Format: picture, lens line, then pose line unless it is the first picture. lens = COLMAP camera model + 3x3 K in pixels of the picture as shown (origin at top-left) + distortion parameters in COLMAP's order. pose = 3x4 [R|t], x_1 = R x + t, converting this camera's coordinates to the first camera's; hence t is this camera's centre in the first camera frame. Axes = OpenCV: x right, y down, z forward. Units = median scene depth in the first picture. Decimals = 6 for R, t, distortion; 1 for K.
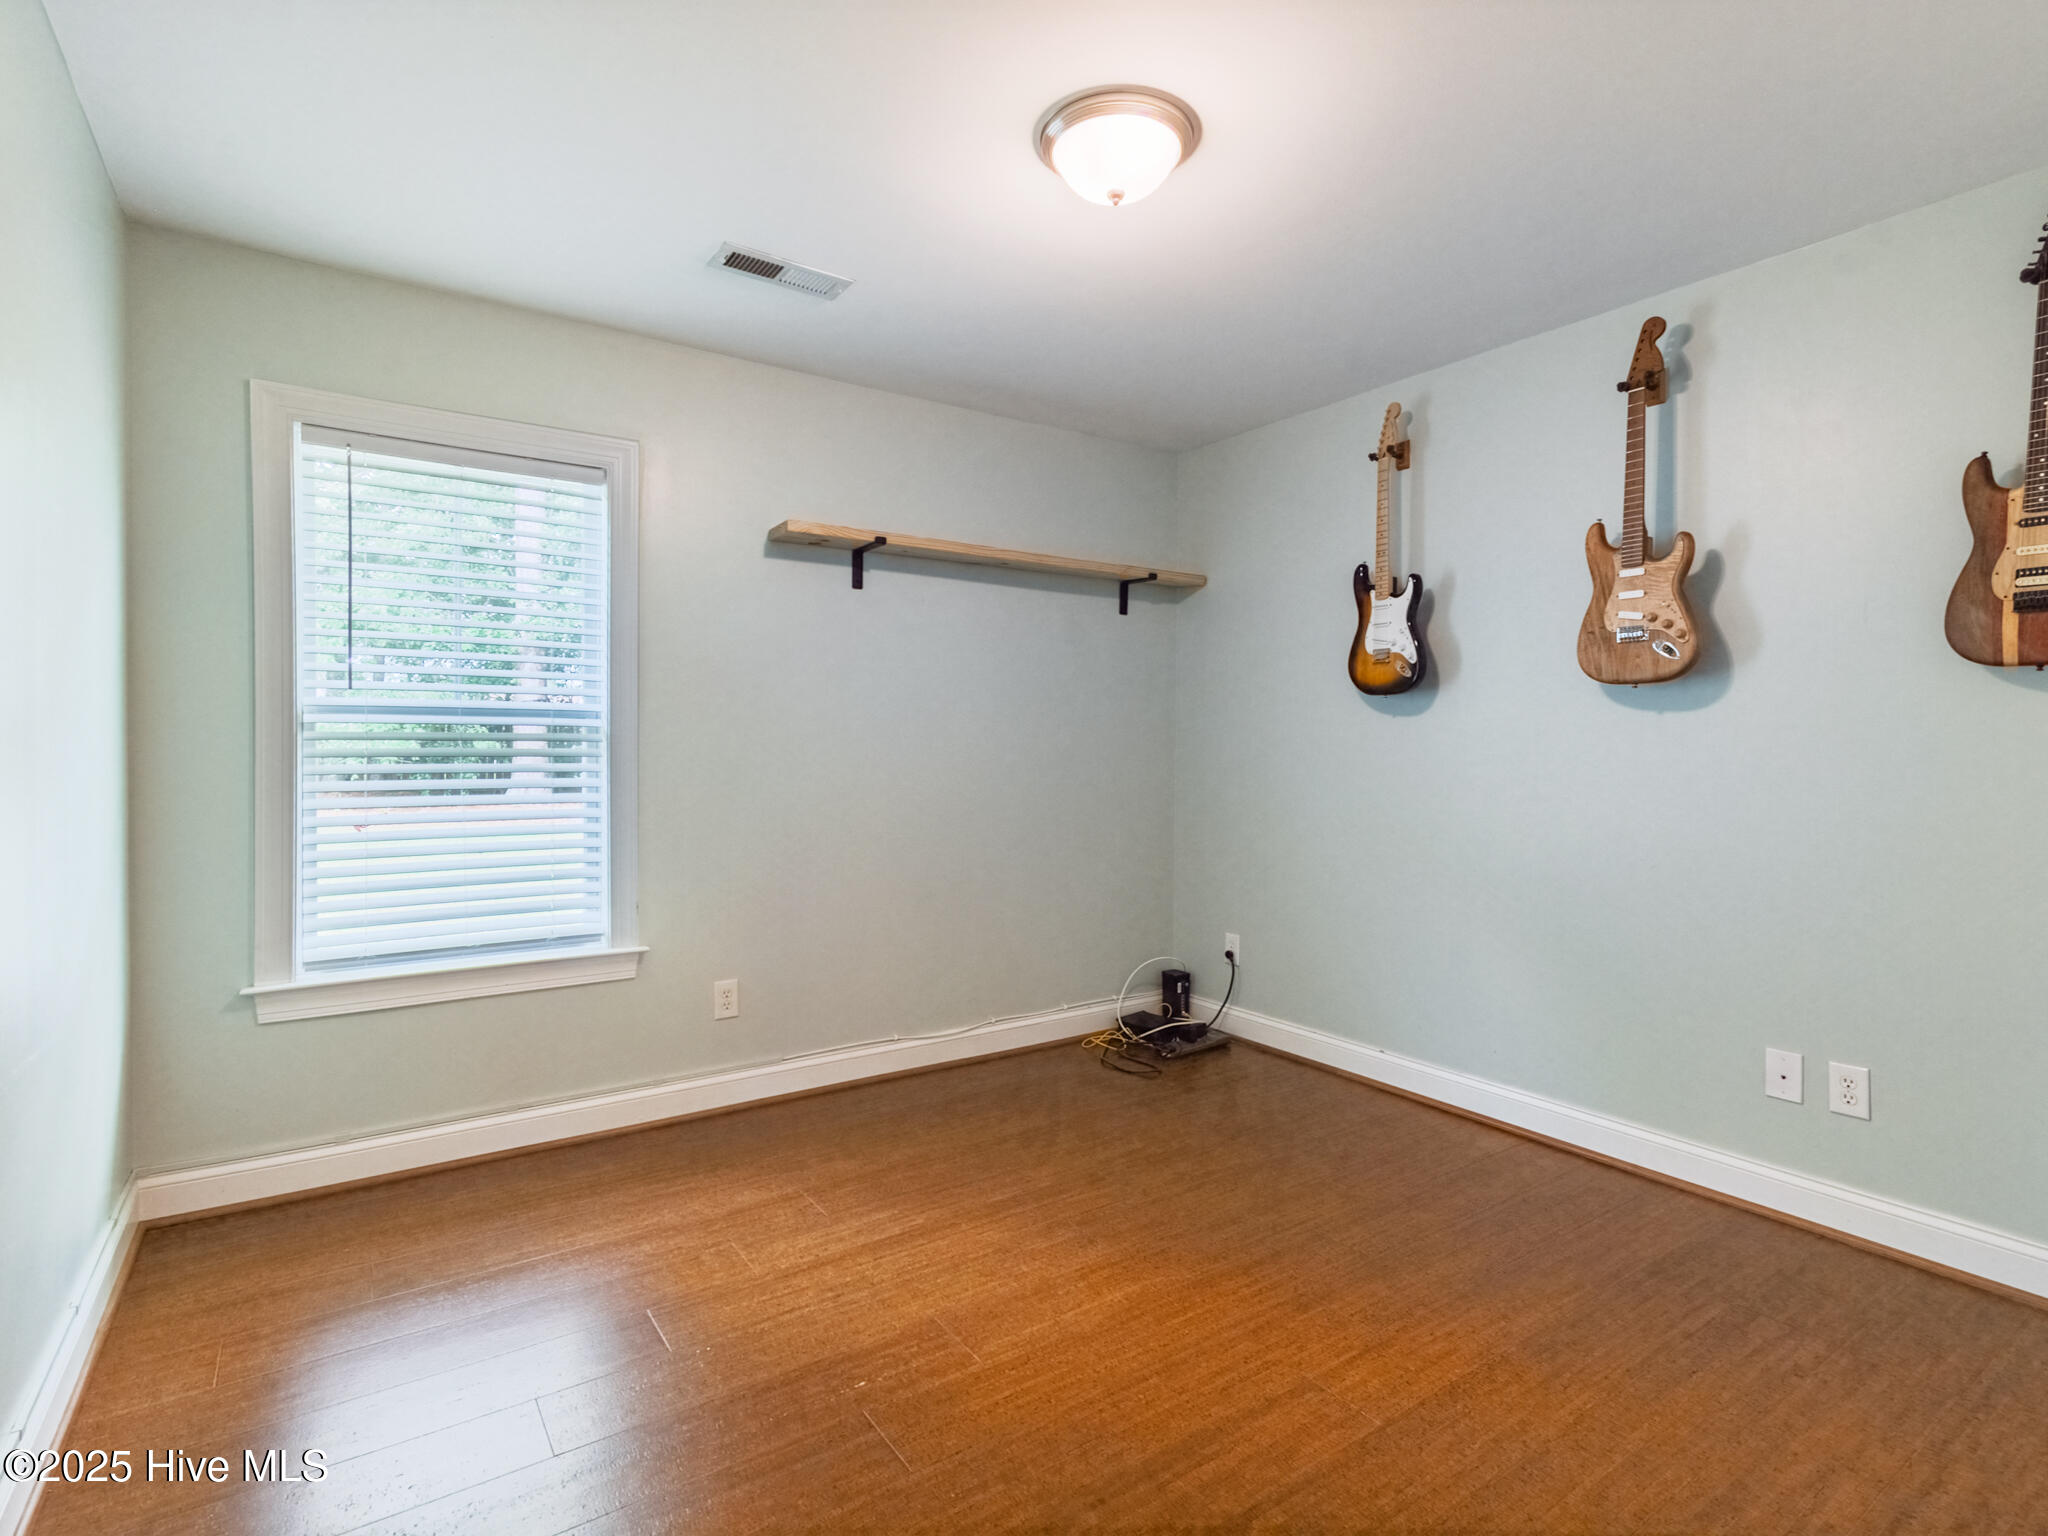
lens RADIAL K [[1011.8, 0, 1024.0], [0, 1011.8, 768.0], [0, 0, 1]] dist [-0.000705, -0.000510]
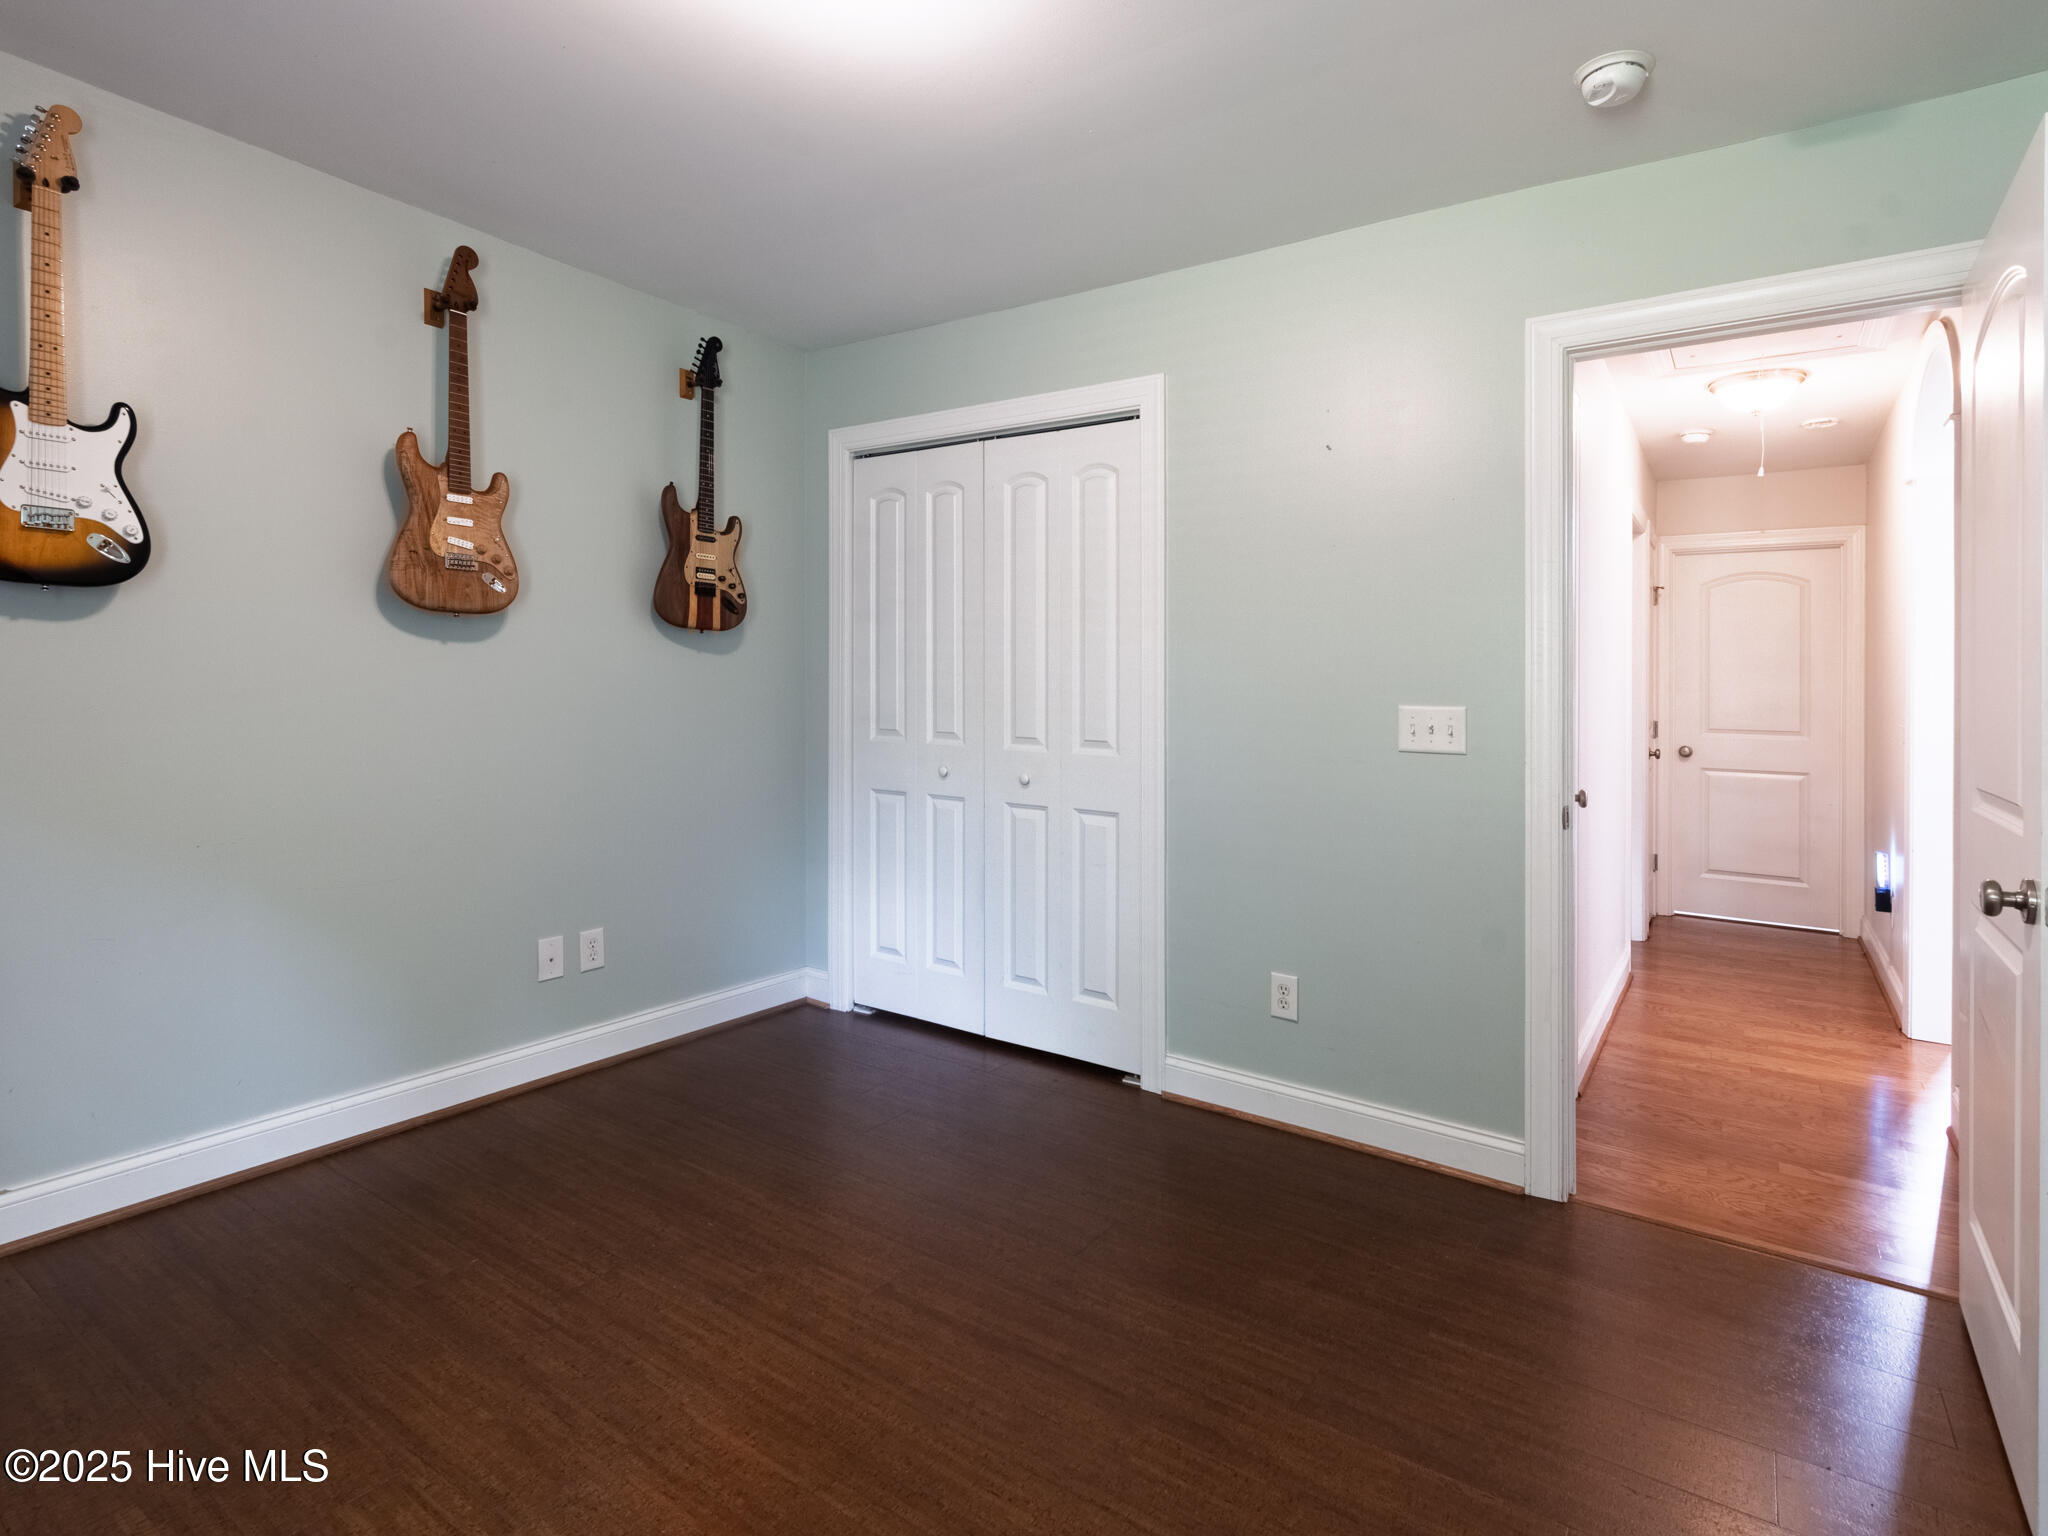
lens RADIAL K [[1050.8, 0, 1026.3], [0, 1050.8, 665.3], [0, 0, 1]] dist [0.001344, 0.000285]
pose [[-0.362476, 0.009855, 0.931941, -0.553104], [0.000303, 0.999945, -0.010457, -0.021907], [-0.931993, -0.003508, -0.362459, 0.870653]]
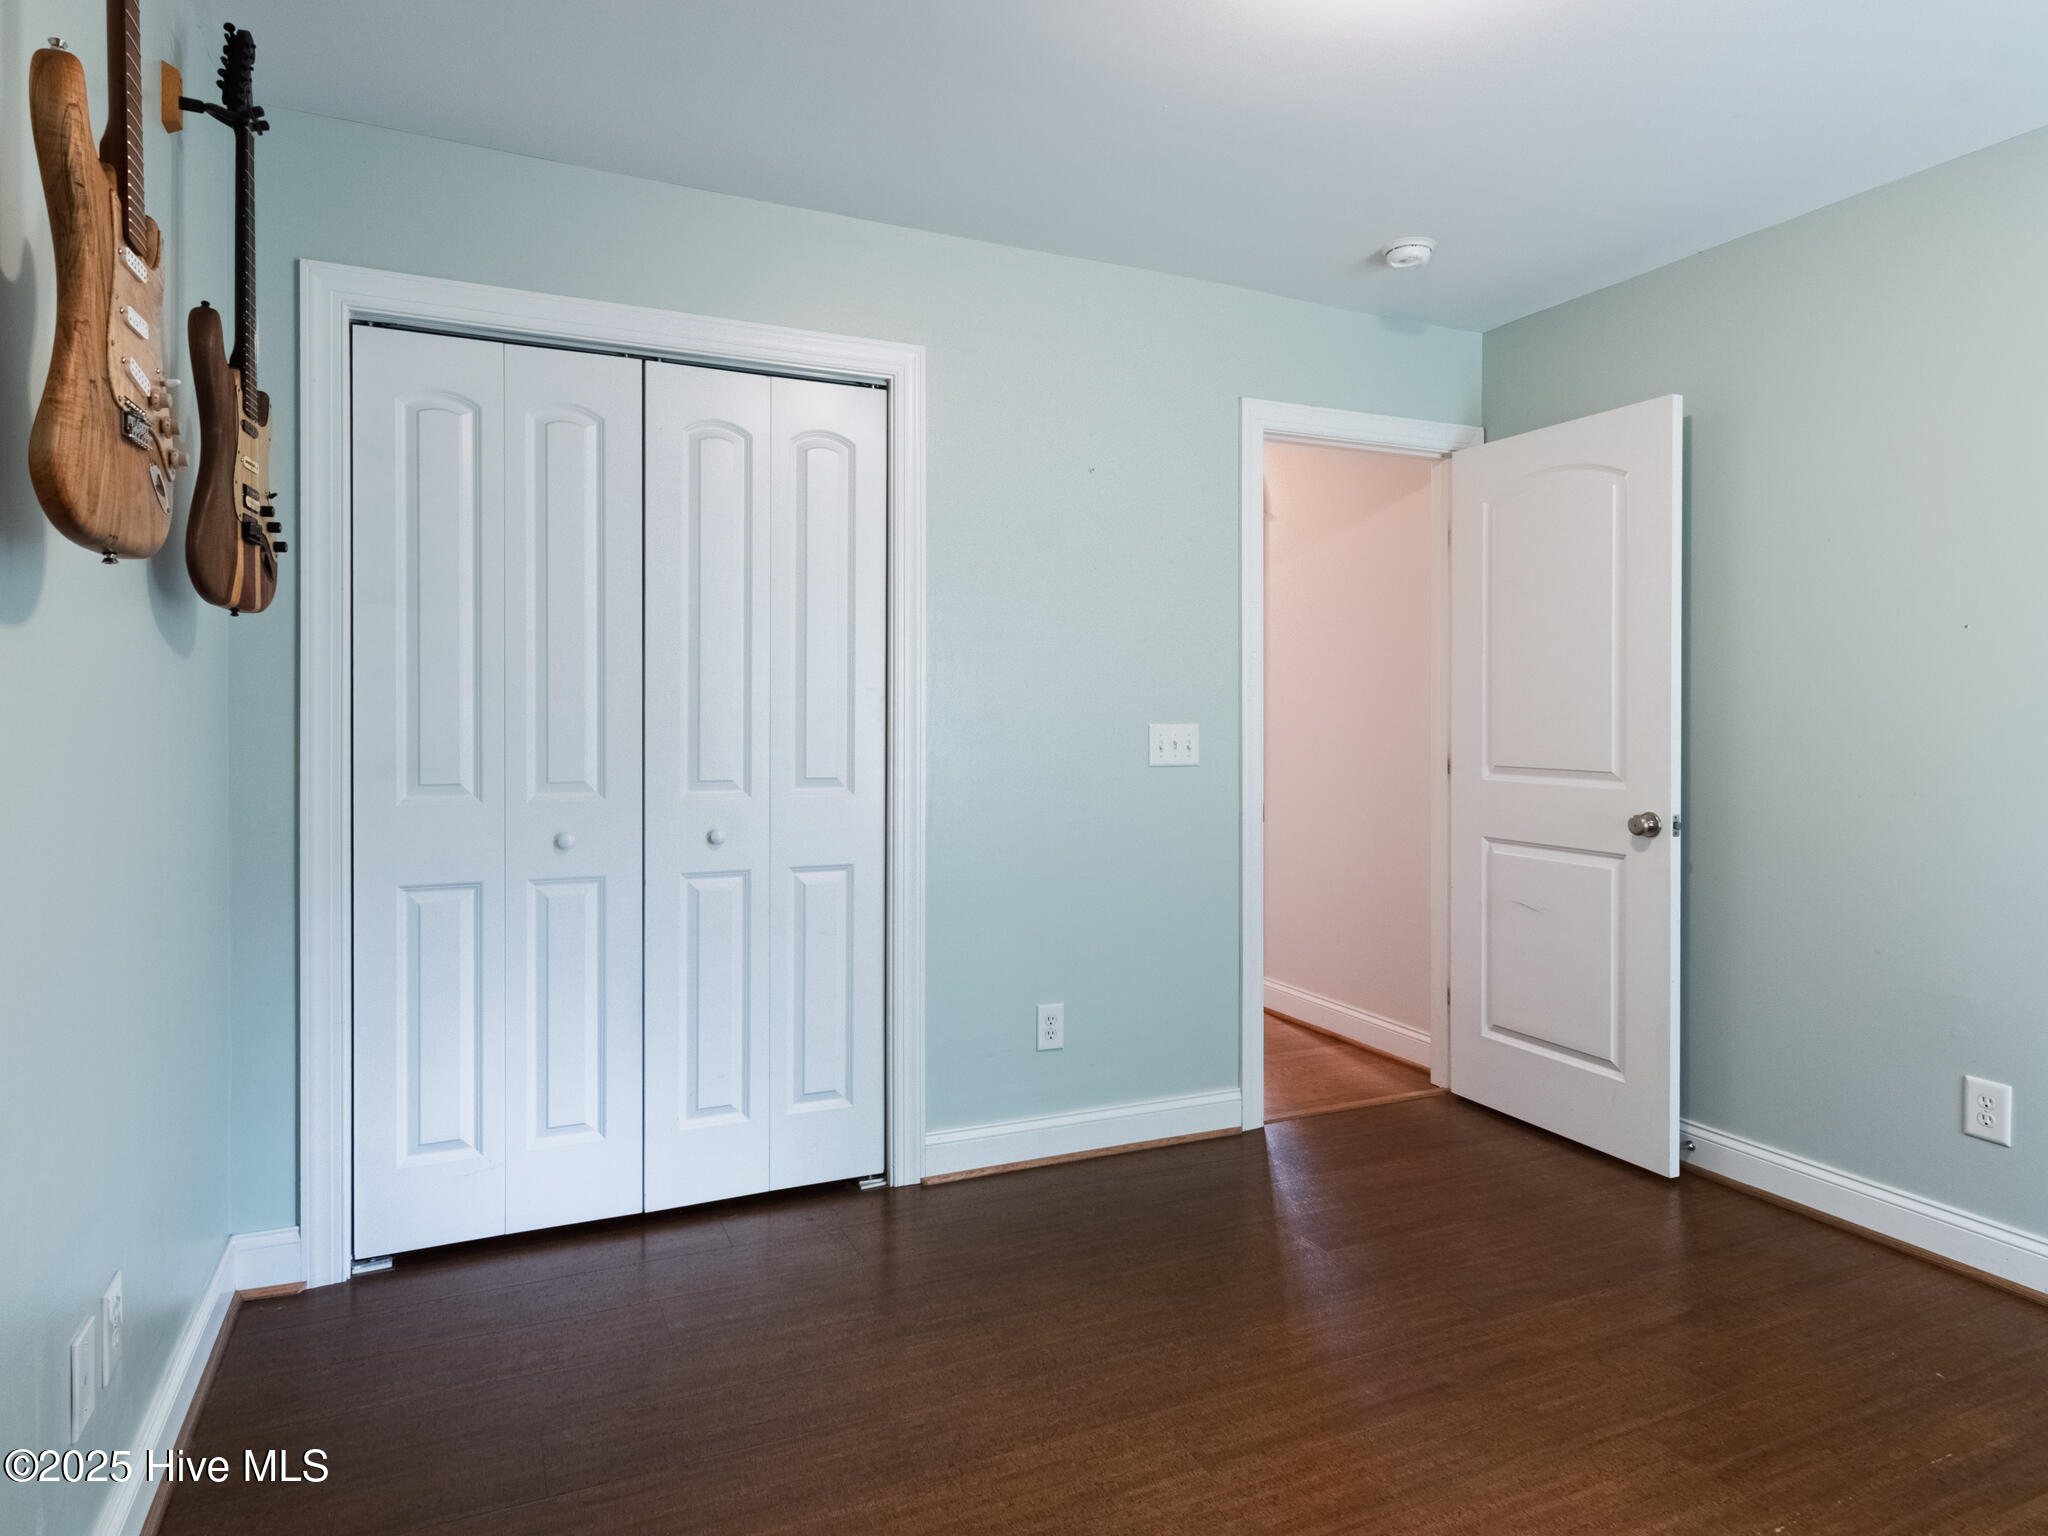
lens RADIAL K [[1187.9, 0, 996.0], [0, 1187.9, 672.0], [0, 0, 1]] dist [0.003612, -0.001247]
pose [[-0.985067, -0.002931, 0.172144, 0.197932], [-0.004809, 0.999933, -0.010492, -0.034375], [-0.172102, -0.011163, -0.985016, 1.404631]]
